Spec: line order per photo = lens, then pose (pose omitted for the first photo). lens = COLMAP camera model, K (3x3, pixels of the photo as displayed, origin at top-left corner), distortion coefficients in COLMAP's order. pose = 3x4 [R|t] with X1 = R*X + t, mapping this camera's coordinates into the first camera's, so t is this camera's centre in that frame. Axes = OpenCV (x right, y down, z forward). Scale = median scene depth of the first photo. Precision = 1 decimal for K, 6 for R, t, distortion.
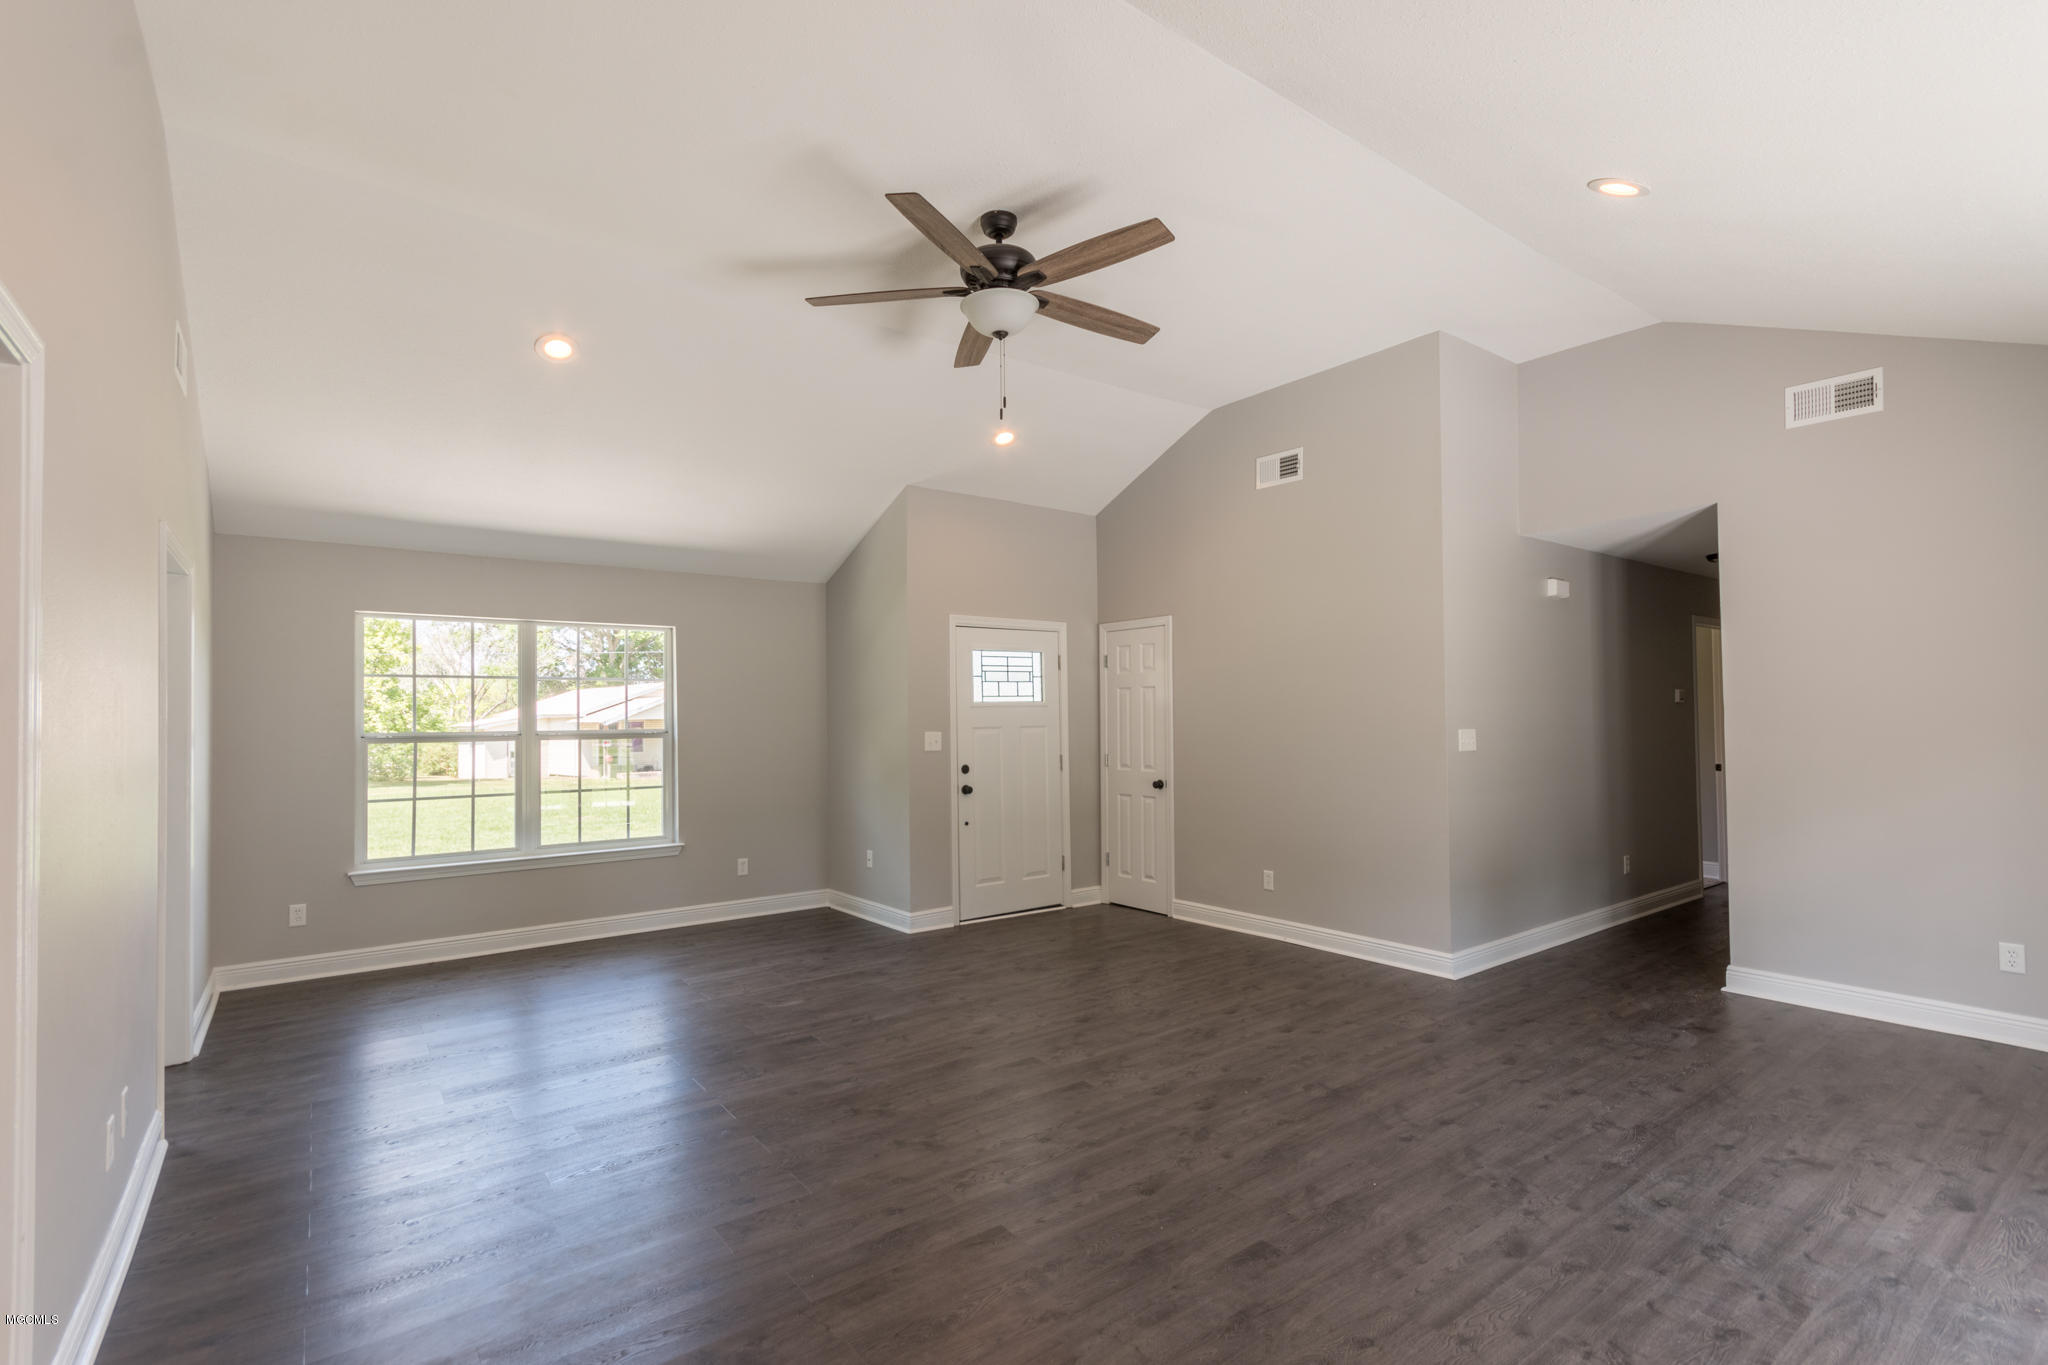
lens RADIAL K [[943.4, 0, 1022.9], [0, 943.4, 701.4], [0, 0, 1]] dist [0.004171, 0.001072]
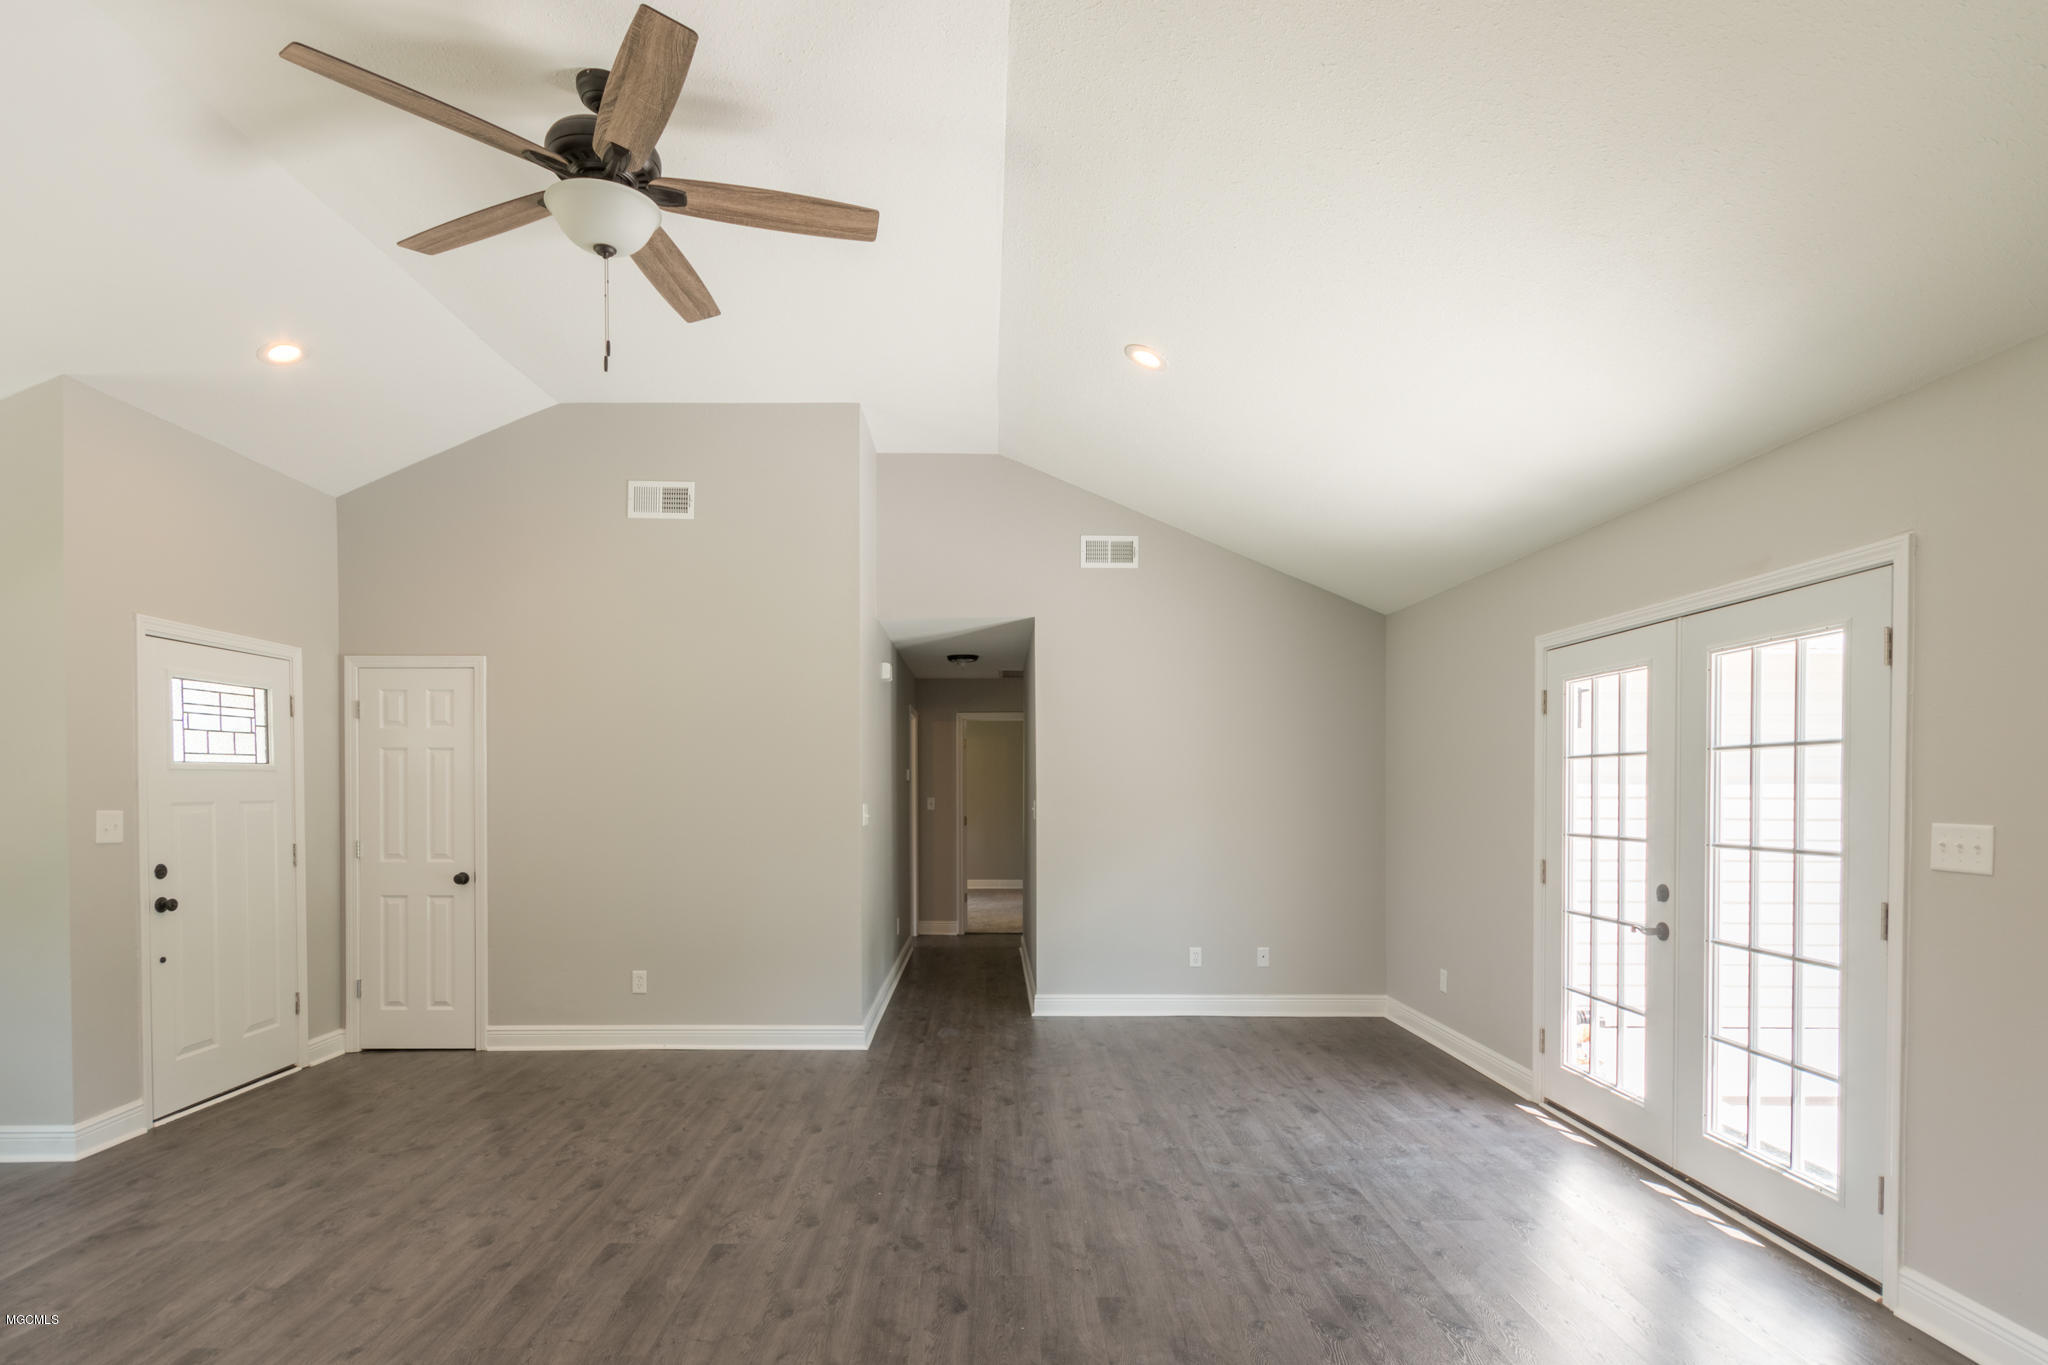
lens RADIAL K [[1062.5, 0, 993.2], [0, 1062.5, 803.6], [0, 0, 1]] dist [0.002625, 0.001372]
pose [[0.602791, -0.001357, 0.797898, -0.302512], [-0.019251, 0.999683, 0.016244, 0.006715], [-0.797667, -0.025152, 0.602574, 0.166616]]
